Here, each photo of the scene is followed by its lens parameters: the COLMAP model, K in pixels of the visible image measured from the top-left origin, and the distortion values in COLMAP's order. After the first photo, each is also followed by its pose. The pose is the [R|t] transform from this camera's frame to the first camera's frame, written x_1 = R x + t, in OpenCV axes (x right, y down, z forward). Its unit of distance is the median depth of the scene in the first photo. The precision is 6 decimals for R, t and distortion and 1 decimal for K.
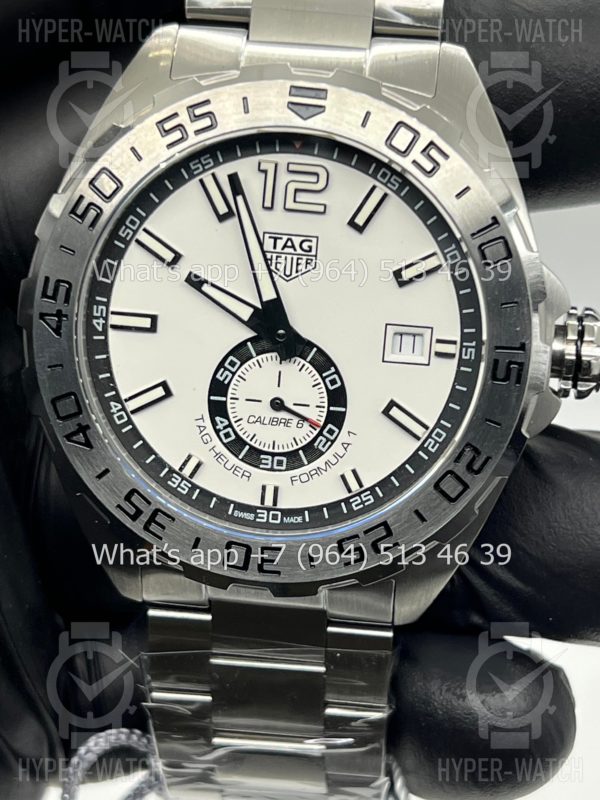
lens RADIAL K [[1827.8, 0, 300.0], [0, 1827.8, 400.0], [0, 0, 1]] dist [0.295043, 0.109908]
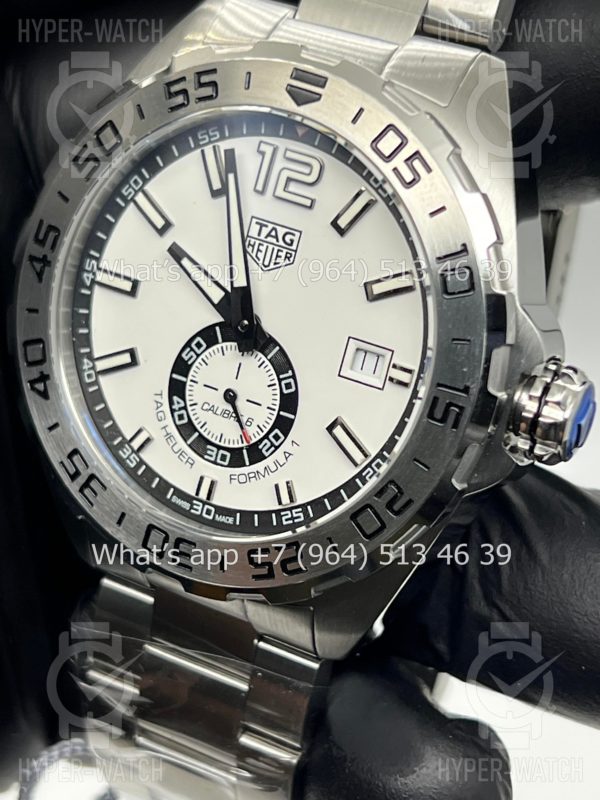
lens RADIAL K [[1827.8, 0, 300.0], [0, 1827.8, 400.0], [0, 0, 1]] dist [0.295043, 0.109908]
pose [[0.919683, 0.217015, -0.327243, 0.334483], [-0.221267, 0.974901, 0.024668, -0.027465], [0.324383, 0.049722, 0.944618, 0.111675]]
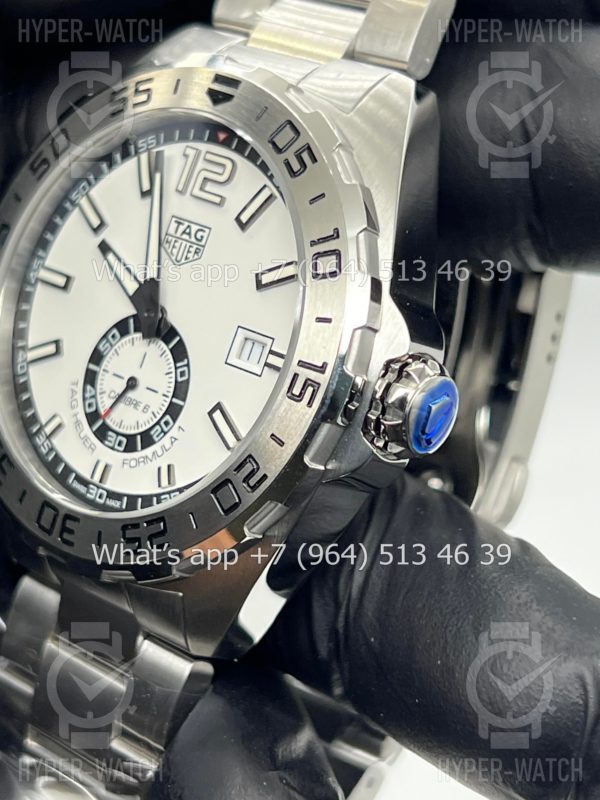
lens RADIAL K [[1827.8, 0, 300.0], [0, 1827.8, 400.0], [0, 0, 1]] dist [0.295043, 0.109908]
pose [[0.813340, 0.225995, -0.536102, 0.594556], [-0.330085, 0.938054, -0.105346, 0.085139], [0.479085, 0.262641, 0.837554, 0.219184]]
